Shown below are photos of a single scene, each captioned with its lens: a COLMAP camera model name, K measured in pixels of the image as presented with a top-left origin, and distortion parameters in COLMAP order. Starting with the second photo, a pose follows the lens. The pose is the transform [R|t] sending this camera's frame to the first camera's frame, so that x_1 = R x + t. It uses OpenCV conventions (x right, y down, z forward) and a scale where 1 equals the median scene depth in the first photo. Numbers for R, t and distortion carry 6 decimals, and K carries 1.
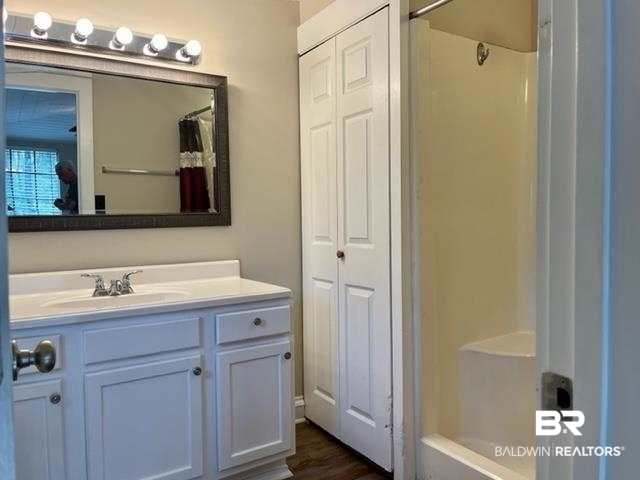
lens RADIAL K [[487.4, 0, 320.0], [0, 487.4, 240.0], [0, 0, 1]] dist [0.075207, -0.100353]
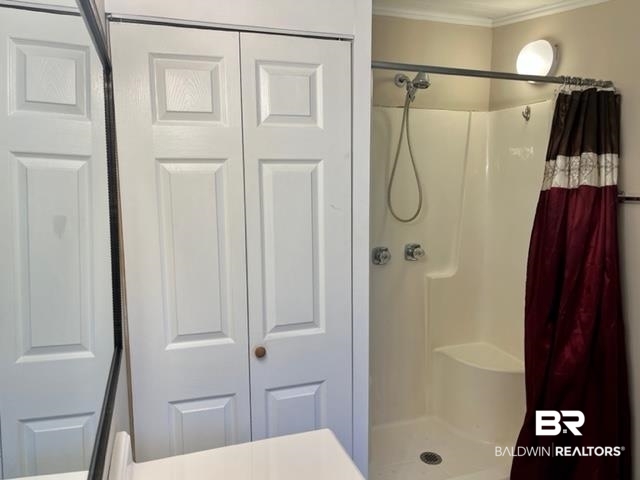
lens RADIAL K [[487.4, 0, 320.0], [0, 487.4, 240.0], [0, 0, 1]] dist [0.075207, -0.100353]
pose [[0.251954, -0.116119, 0.960747, -0.627733], [0.041533, 0.993158, 0.109145, -0.215411], [-0.966848, 0.012403, 0.255052, 0.763360]]
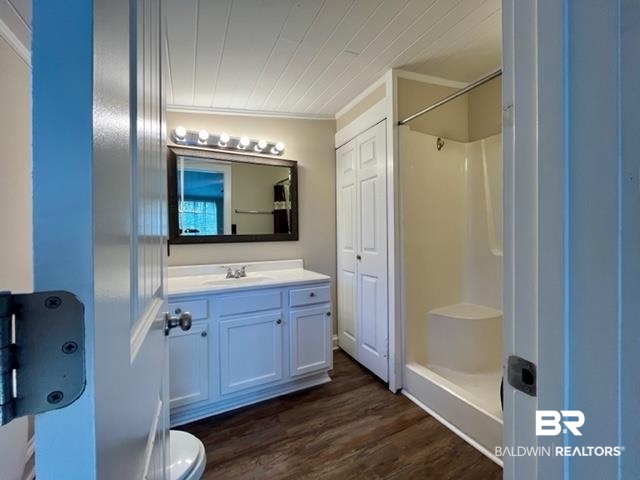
lens RADIAL K [[257.6, 0, 320.4], [0, 257.6, 238.9], [0, 0, 1]] dist [0.001711, -0.000108]
pose [[0.994717, 0.003616, -0.102589, -0.001024], [-0.006780, 0.999511, -0.030511, -0.007824], [0.102428, 0.031046, 0.994256, 0.050037]]
